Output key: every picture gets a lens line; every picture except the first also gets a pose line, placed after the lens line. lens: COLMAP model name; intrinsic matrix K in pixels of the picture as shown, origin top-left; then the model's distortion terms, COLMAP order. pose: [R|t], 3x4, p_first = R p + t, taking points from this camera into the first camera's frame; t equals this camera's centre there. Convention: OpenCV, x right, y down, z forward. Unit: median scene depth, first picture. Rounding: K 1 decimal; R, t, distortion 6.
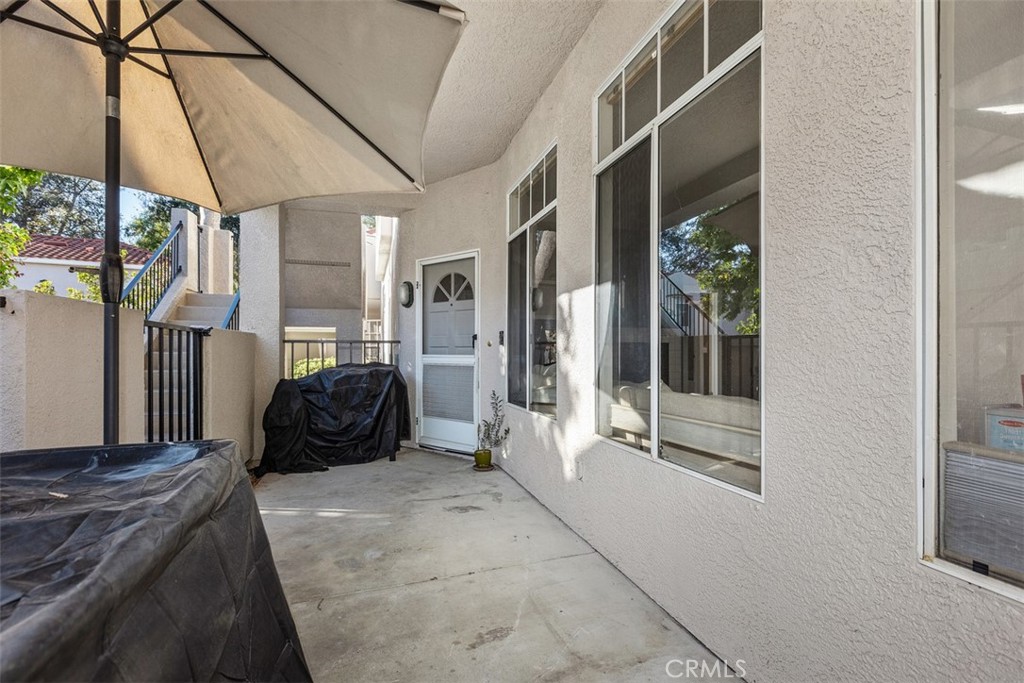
lens RADIAL K [[461.4, 0, 516.7], [0, 461.4, 341.2], [0, 0, 1]] dist [0.002281, 0.000265]
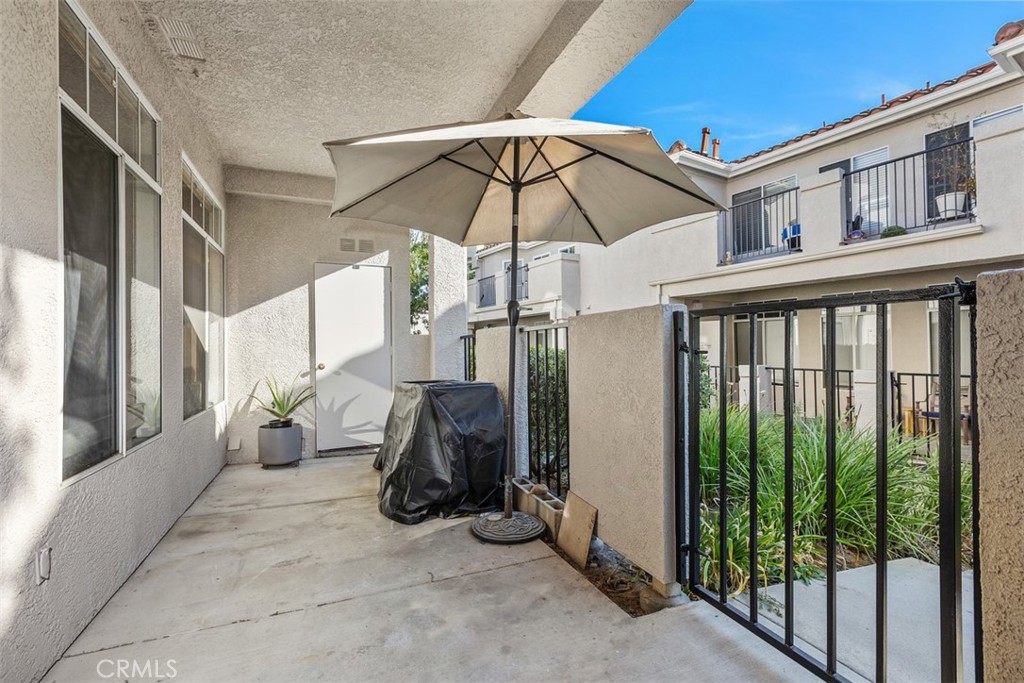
lens RADIAL K [[461.4, 0, 516.7], [0, 461.4, 341.2], [0, 0, 1]] dist [0.002281, 0.000265]
pose [[-0.996131, 0.013067, -0.086899, -0.487749], [0.015753, 0.999417, -0.030304, 0.026608], [0.086452, -0.031555, -0.995756, 1.945485]]
